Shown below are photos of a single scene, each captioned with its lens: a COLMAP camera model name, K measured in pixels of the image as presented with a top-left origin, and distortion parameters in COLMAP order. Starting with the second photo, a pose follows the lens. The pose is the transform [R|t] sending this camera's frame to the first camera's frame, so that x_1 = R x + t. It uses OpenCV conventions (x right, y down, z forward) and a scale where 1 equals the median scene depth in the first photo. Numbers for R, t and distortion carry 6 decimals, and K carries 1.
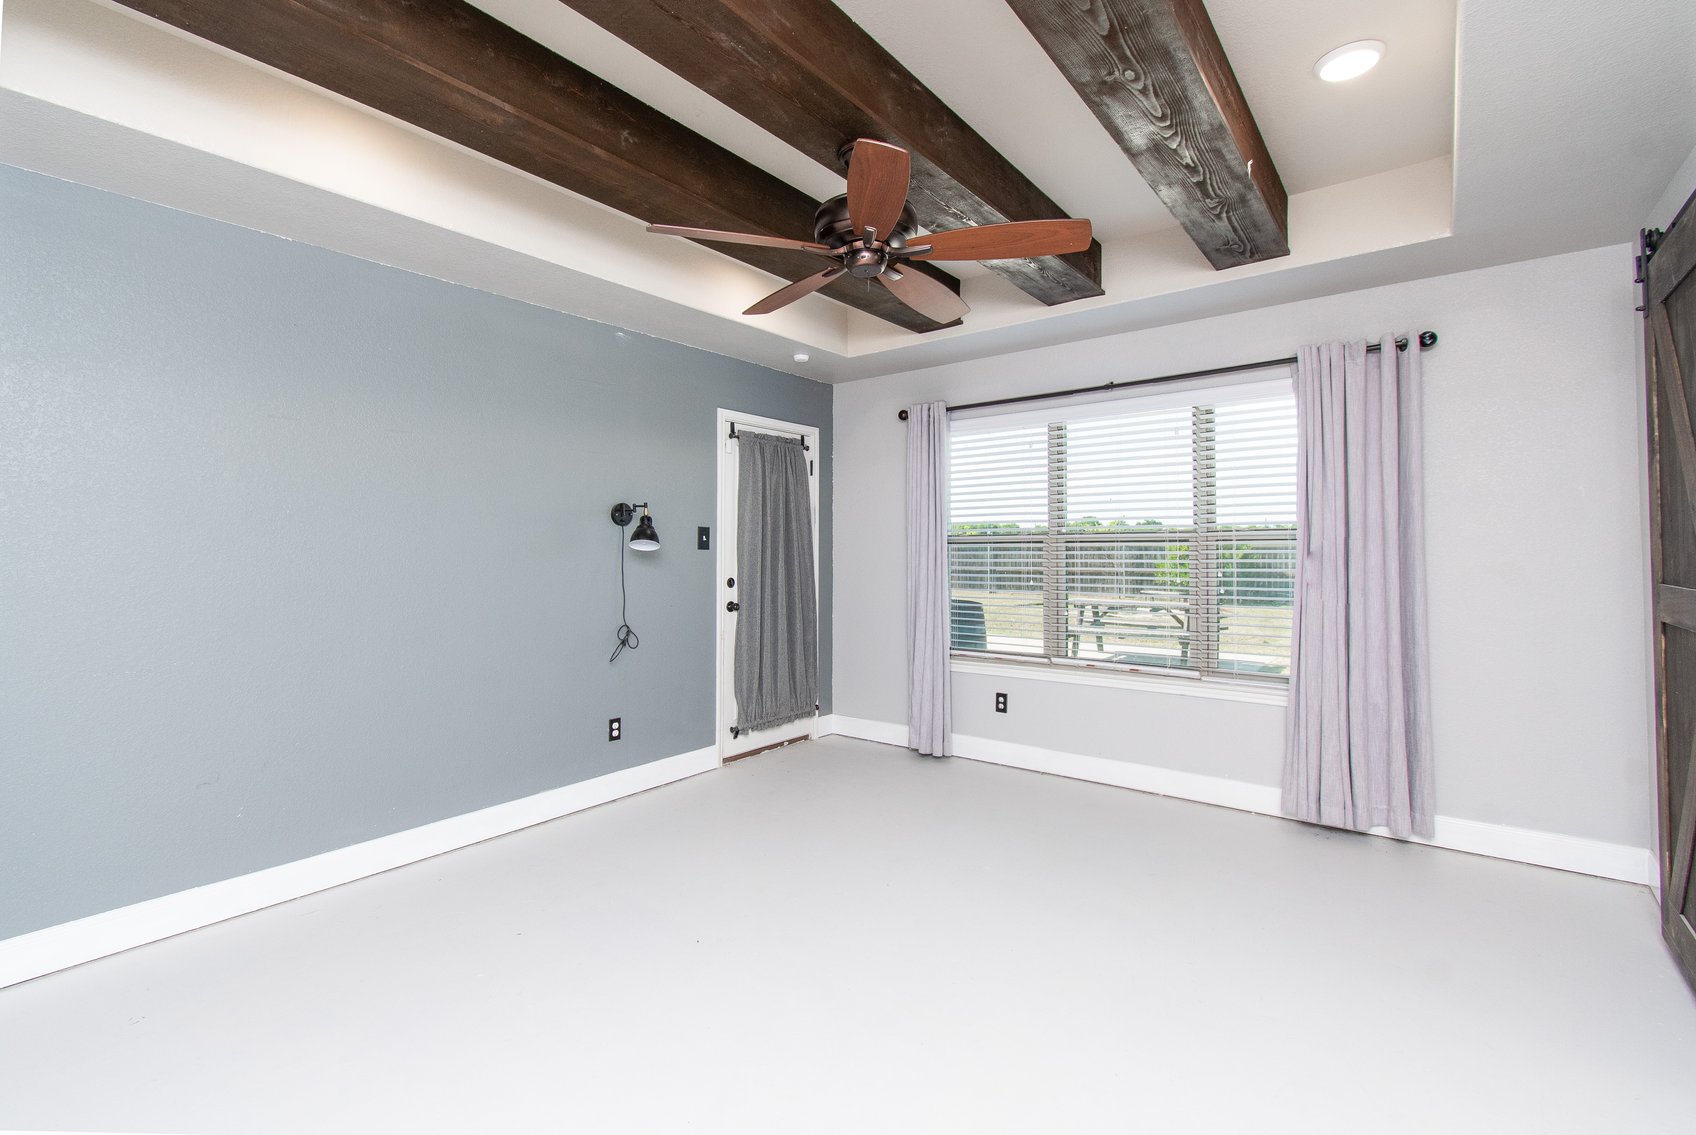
lens RADIAL K [[765.2, 0, 837.8], [0, 765.2, 529.5], [0, 0, 1]] dist [0.000851, -0.000070]
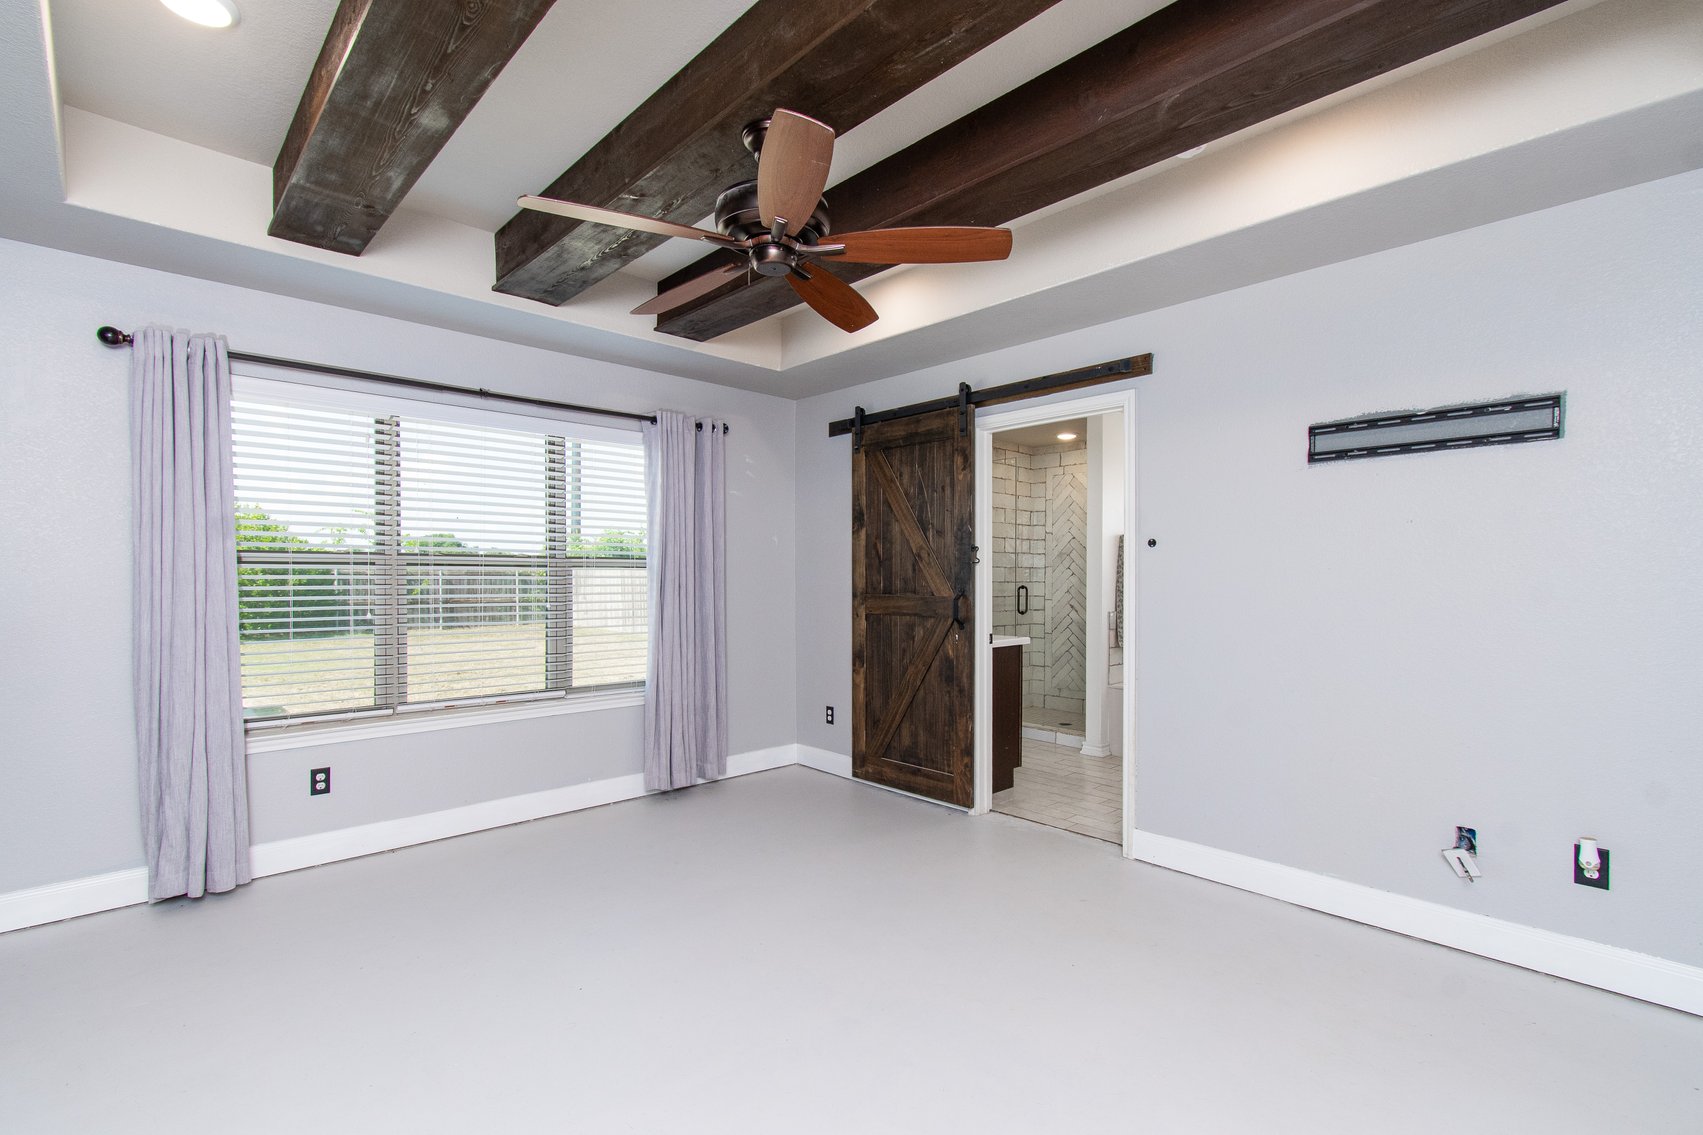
lens RADIAL K [[780.5, 0, 889.5], [0, 780.5, 599.3], [0, 0, 1]] dist [0.001272, 0.000014]
pose [[0.117114, -0.024091, 0.992826, -0.485103], [-0.031315, 0.999119, 0.027938, 0.014108], [-0.992625, -0.034363, 0.116256, 0.390780]]
